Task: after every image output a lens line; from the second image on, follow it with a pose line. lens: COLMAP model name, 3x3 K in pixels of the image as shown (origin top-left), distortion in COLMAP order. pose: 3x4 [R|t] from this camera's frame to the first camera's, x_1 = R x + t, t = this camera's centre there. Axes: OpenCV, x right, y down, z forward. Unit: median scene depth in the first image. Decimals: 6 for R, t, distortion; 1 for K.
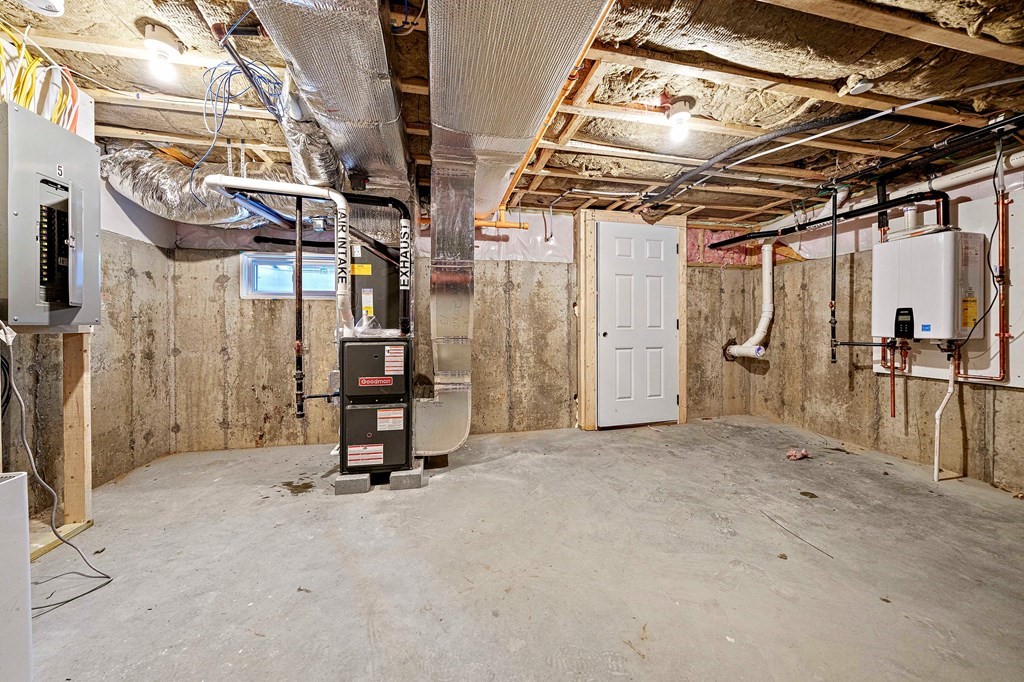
lens RADIAL K [[352.5, 0, 512.4], [0, 352.5, 331.9], [0, 0, 1]] dist [-0.000255, -0.000004]
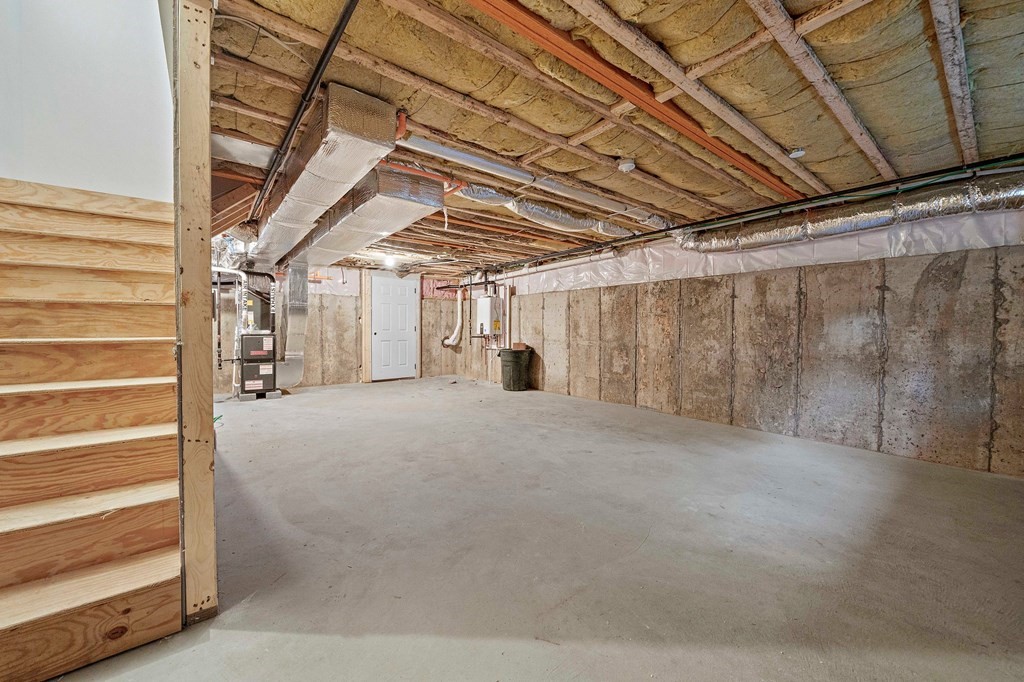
lens RADIAL K [[395.5, 0, 513.1], [0, 395.5, 335.1], [0, 0, 1]] dist [-0.000916, -0.000029]
pose [[0.895670, -0.001711, 0.444715, -0.044391], [0.003472, 0.999989, -0.003147, 0.033276], [-0.444705, 0.004363, 0.895667, -1.784340]]
